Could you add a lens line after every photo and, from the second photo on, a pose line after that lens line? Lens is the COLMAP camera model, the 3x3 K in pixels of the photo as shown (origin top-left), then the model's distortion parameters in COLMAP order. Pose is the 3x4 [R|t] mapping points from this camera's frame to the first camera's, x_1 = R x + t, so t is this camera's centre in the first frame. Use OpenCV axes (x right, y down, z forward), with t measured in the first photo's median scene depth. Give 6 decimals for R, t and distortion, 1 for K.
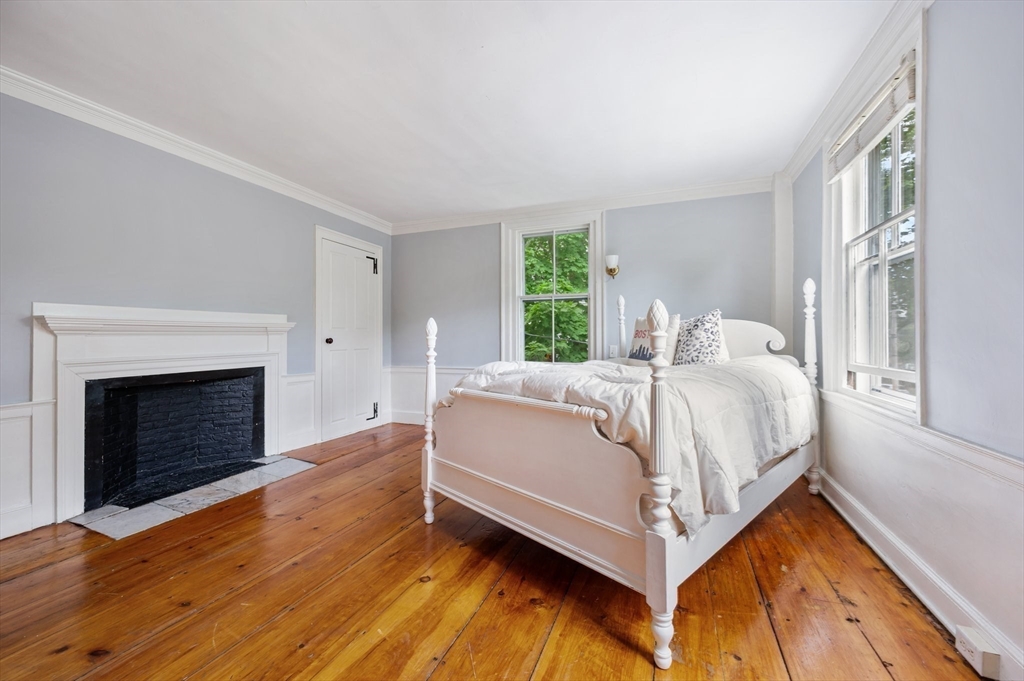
lens RADIAL K [[402.8, 0, 507.4], [0, 402.8, 336.1], [0, 0, 1]] dist [-0.001621, -0.000689]
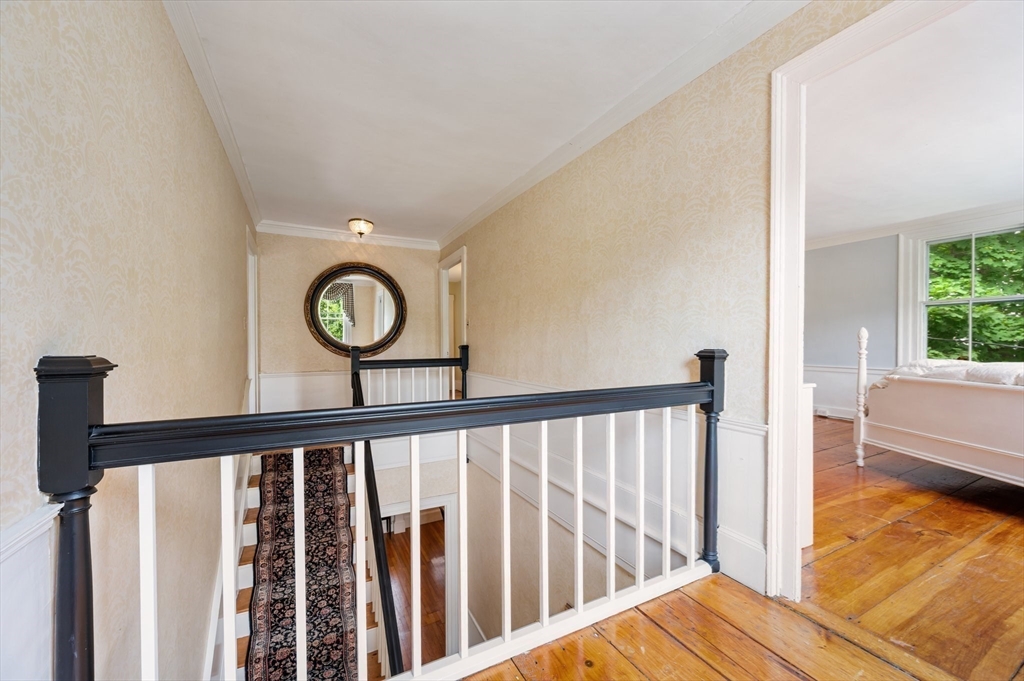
lens RADIAL K [[402.8, 0, 513.9], [0, 402.8, 352.7], [0, 0, 1]] dist [-0.001621, -0.000689]
pose [[0.779950, 0.021829, -0.625461, -0.274194], [-0.005729, 0.999599, 0.027743, 0.014116], [0.625815, -0.018055, 0.779762, -0.944942]]
